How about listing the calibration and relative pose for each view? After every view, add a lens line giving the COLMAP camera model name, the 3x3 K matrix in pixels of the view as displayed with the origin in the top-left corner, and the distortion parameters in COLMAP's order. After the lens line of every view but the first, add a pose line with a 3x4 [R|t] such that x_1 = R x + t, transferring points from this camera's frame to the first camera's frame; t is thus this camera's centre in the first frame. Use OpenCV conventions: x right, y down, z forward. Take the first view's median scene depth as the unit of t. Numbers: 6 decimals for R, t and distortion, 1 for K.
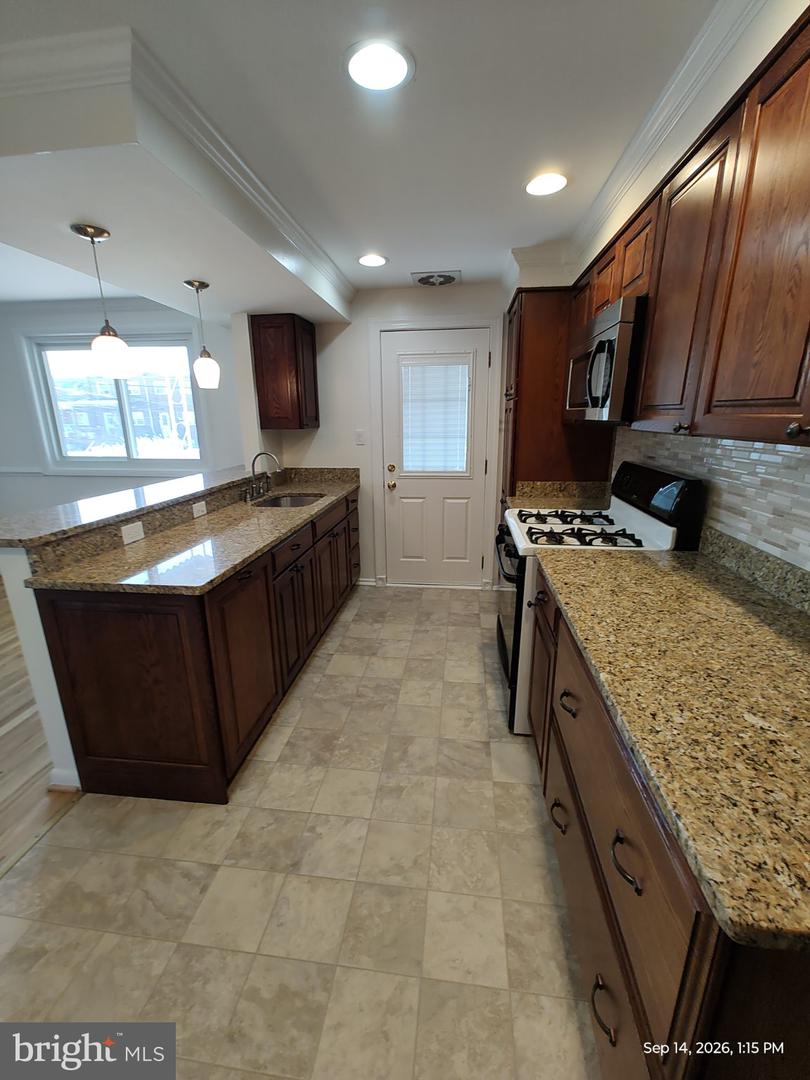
lens RADIAL K [[451.8, 0, 409.8], [0, 451.8, 538.9], [0, 0, 1]] dist [-0.002833, 0.001102]
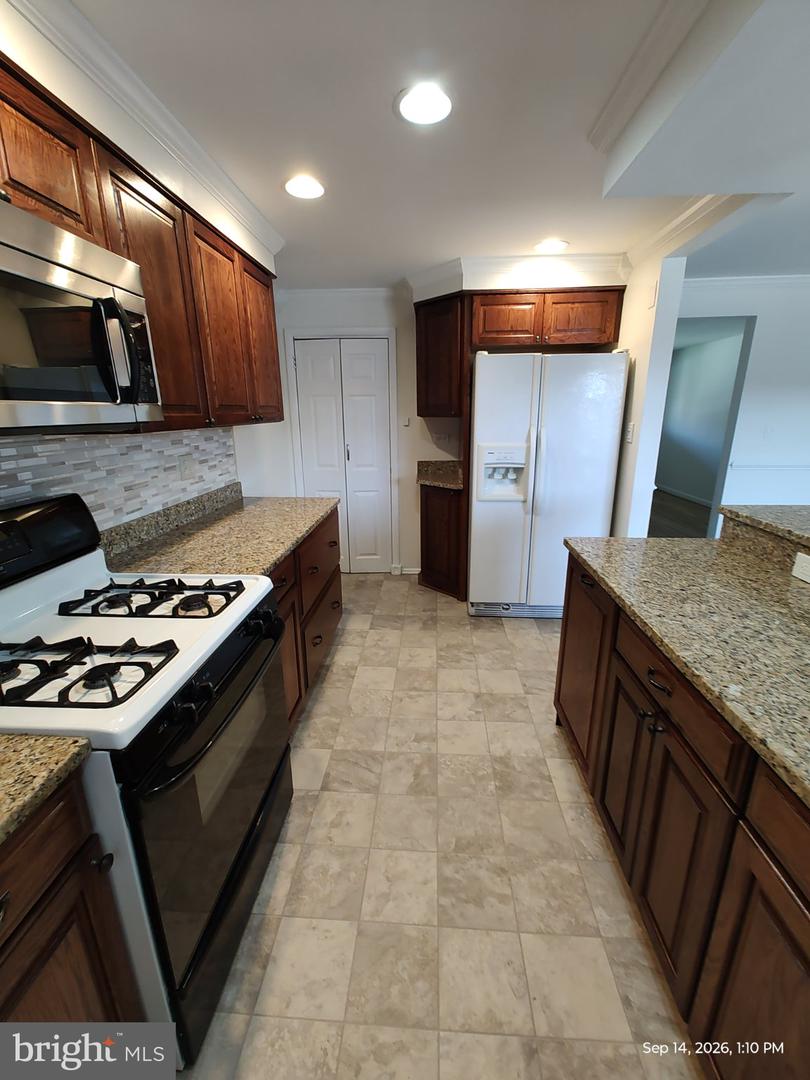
lens RADIAL K [[451.8, 0, 399.6], [0, 451.8, 542.1], [0, 0, 1]] dist [-0.002833, 0.001102]
pose [[-0.999030, 0.031439, -0.030821, 0.044526], [0.010605, 0.851292, 0.524585, -0.501385], [0.042730, 0.523750, -0.850800, 1.832316]]
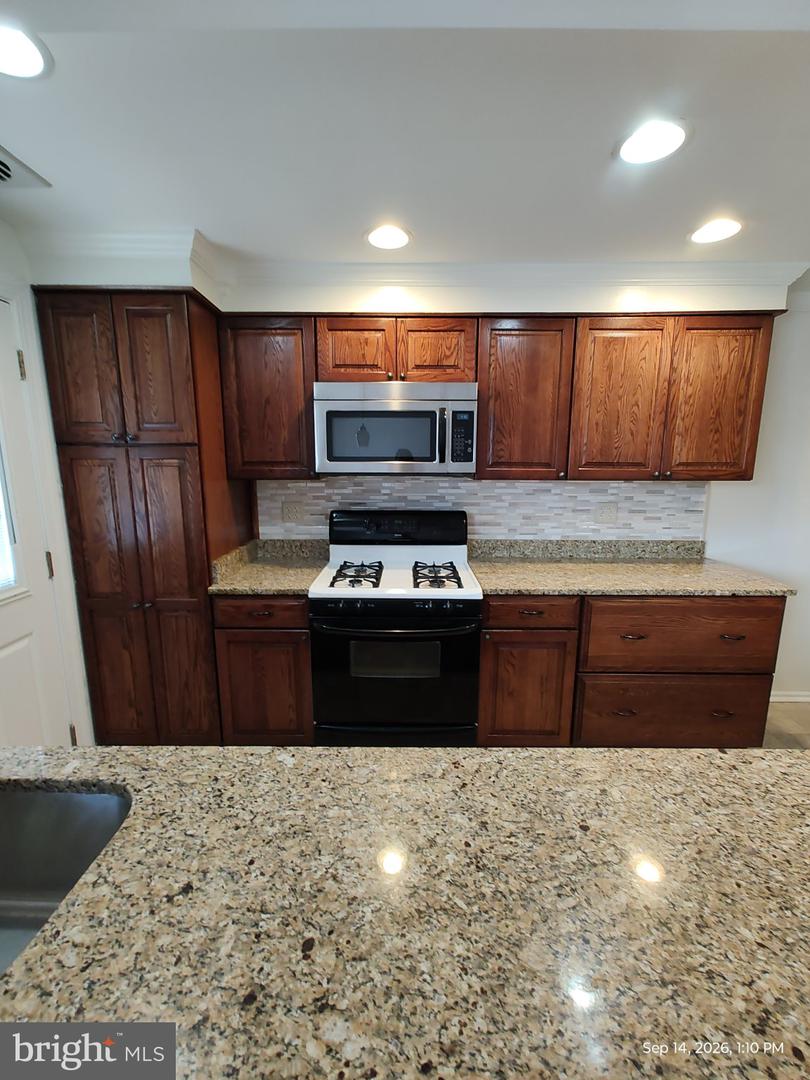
lens RADIAL K [[451.8, 0, 407.2], [0, 451.8, 538.7], [0, 0, 1]] dist [-0.002833, 0.001102]
pose [[-0.112518, -0.166666, 0.979572, -0.836771], [0.260295, 0.946463, 0.190931, -0.384177], [-0.958950, 0.276461, -0.063112, 1.324256]]
